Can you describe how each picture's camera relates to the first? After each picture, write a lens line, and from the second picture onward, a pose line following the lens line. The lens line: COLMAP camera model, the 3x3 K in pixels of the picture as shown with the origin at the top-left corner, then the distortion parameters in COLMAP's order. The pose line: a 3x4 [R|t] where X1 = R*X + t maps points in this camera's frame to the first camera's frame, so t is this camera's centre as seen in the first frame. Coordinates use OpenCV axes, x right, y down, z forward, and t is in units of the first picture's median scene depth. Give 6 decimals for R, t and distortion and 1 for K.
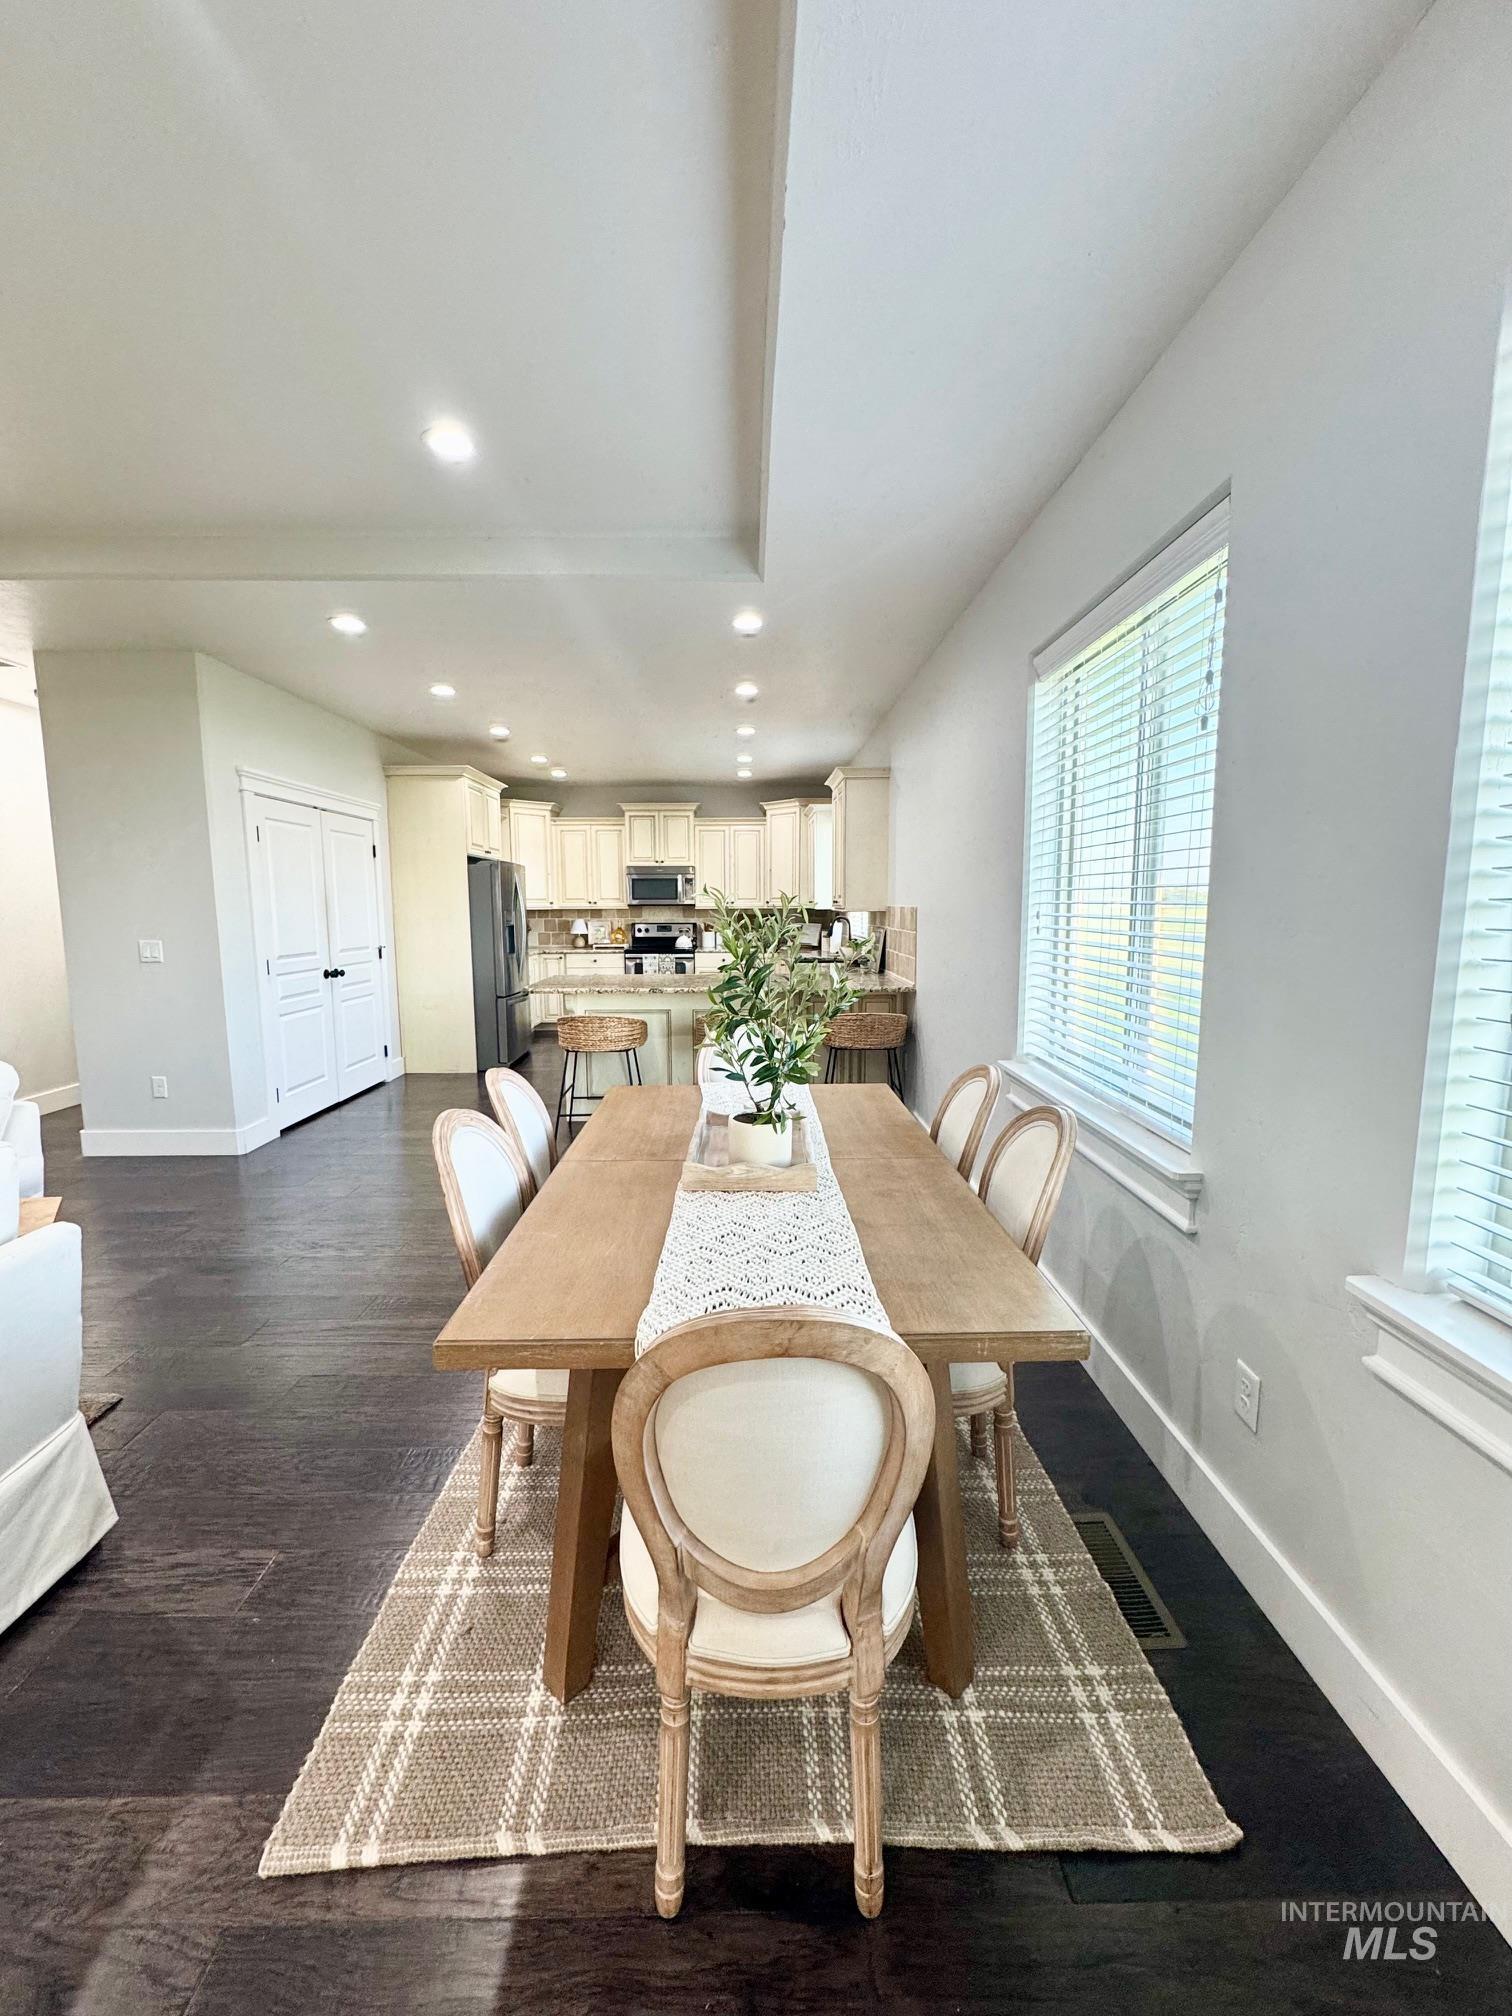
lens RADIAL K [[802.1, 0, 761.6], [0, 802.1, 1003.2], [0, 0, 1]] dist [-0.006774, -0.000039]
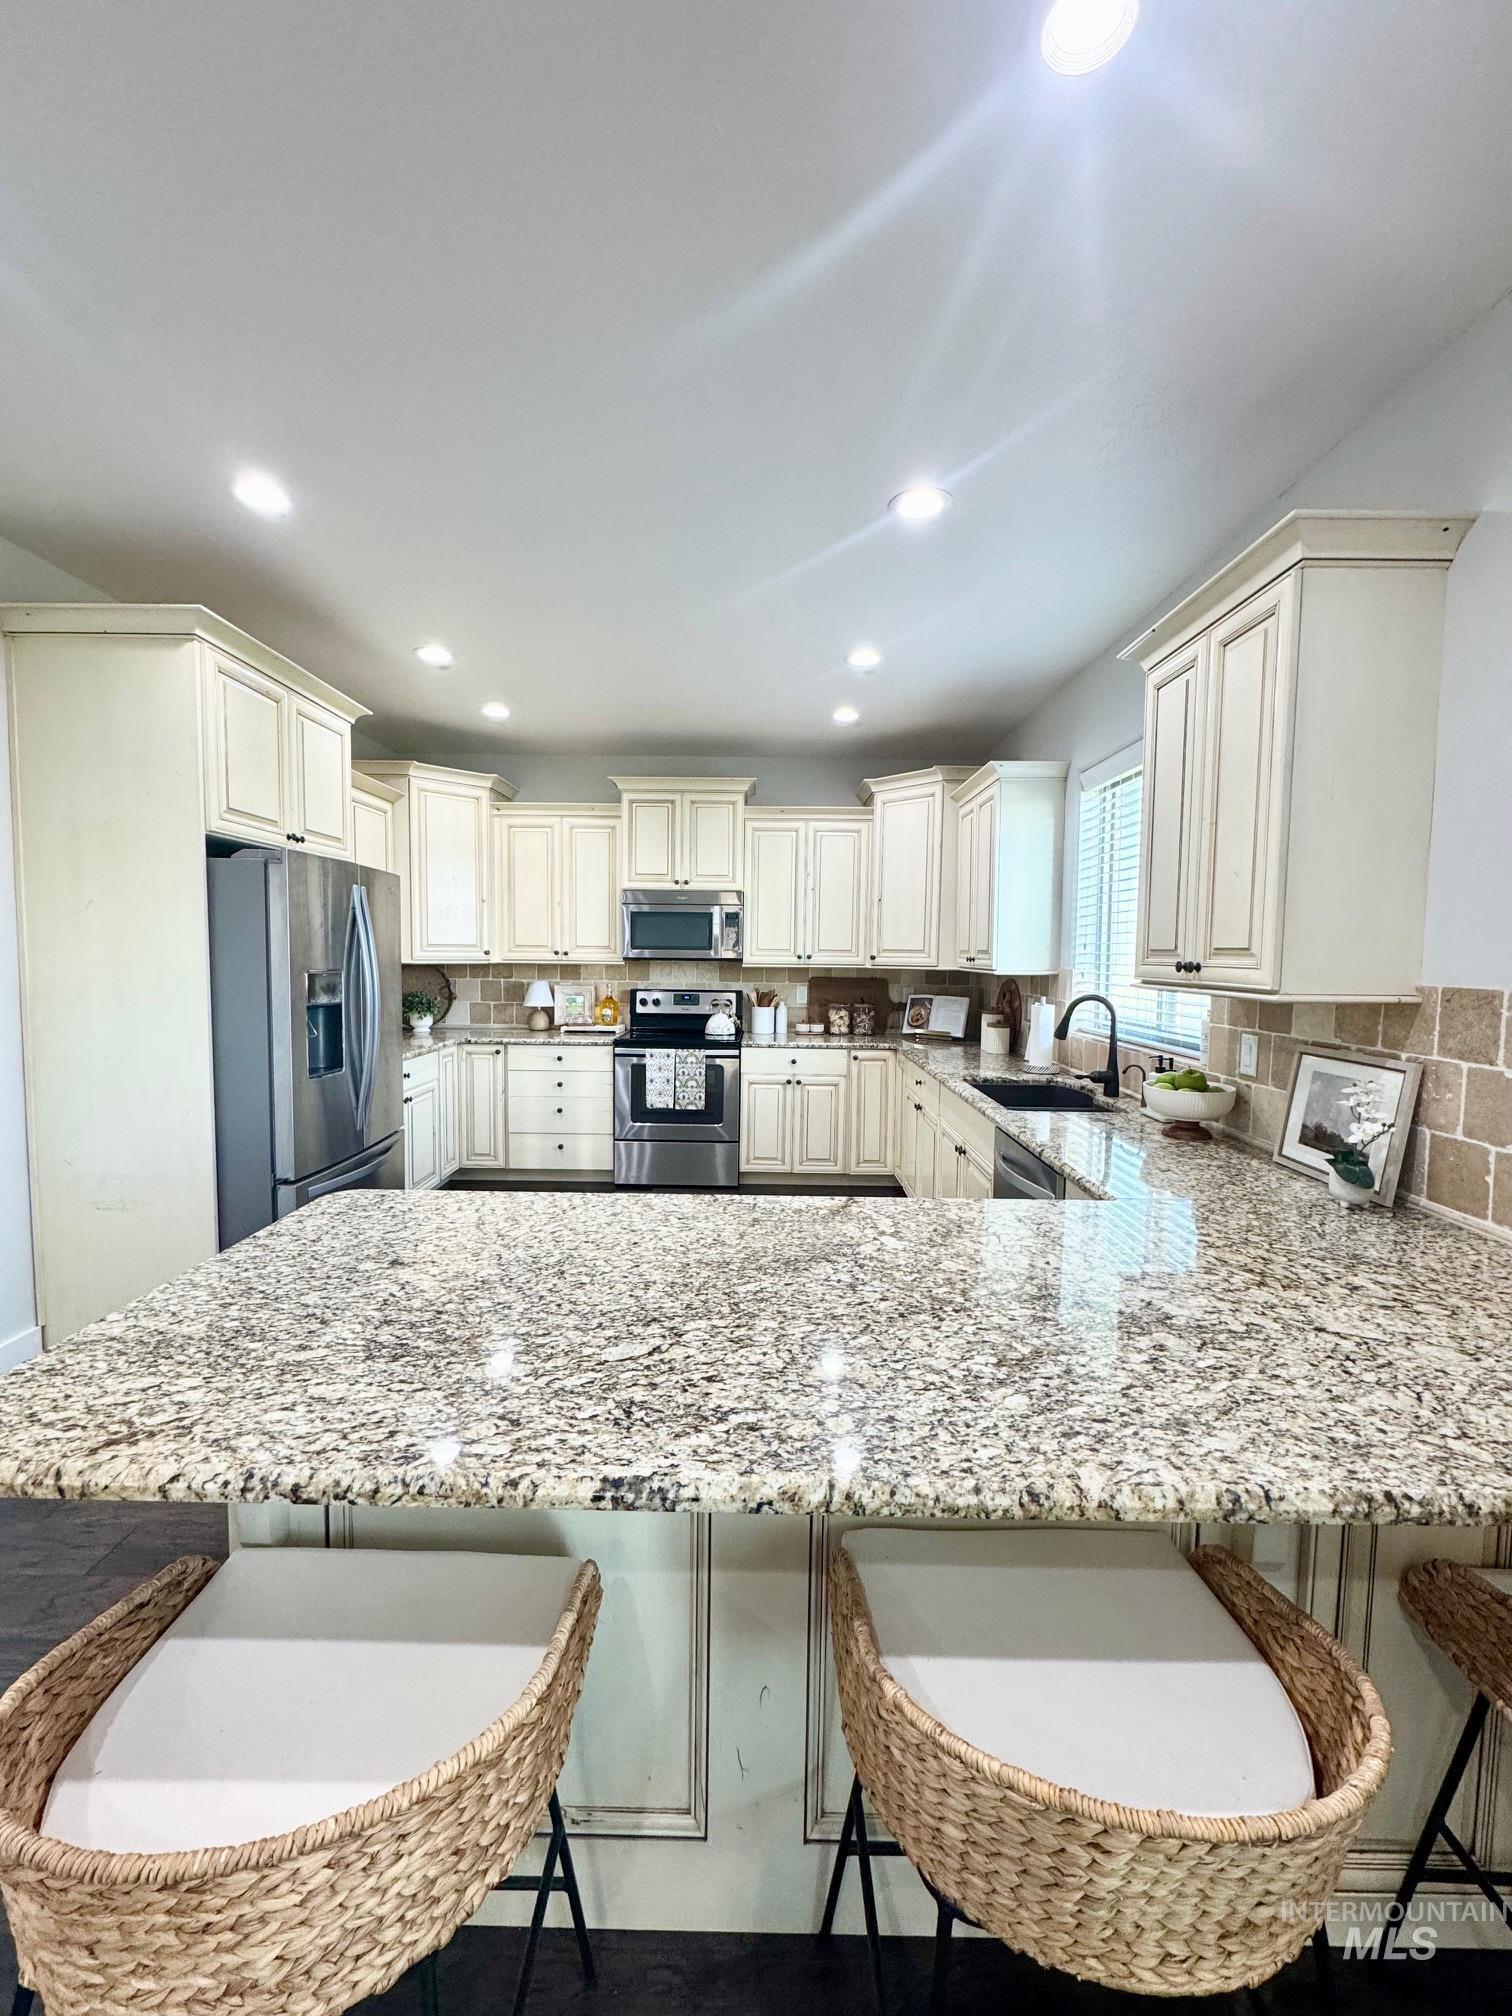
lens RADIAL K [[802.1, 0, 753.2], [0, 802.1, 999.6], [0, 0, 1]] dist [-0.006774, -0.000039]
pose [[0.999202, 0.018014, -0.035652, -0.055642], [-0.020296, 0.997698, -0.064708, -0.059366], [0.034404, 0.065380, 0.997267, 0.447572]]
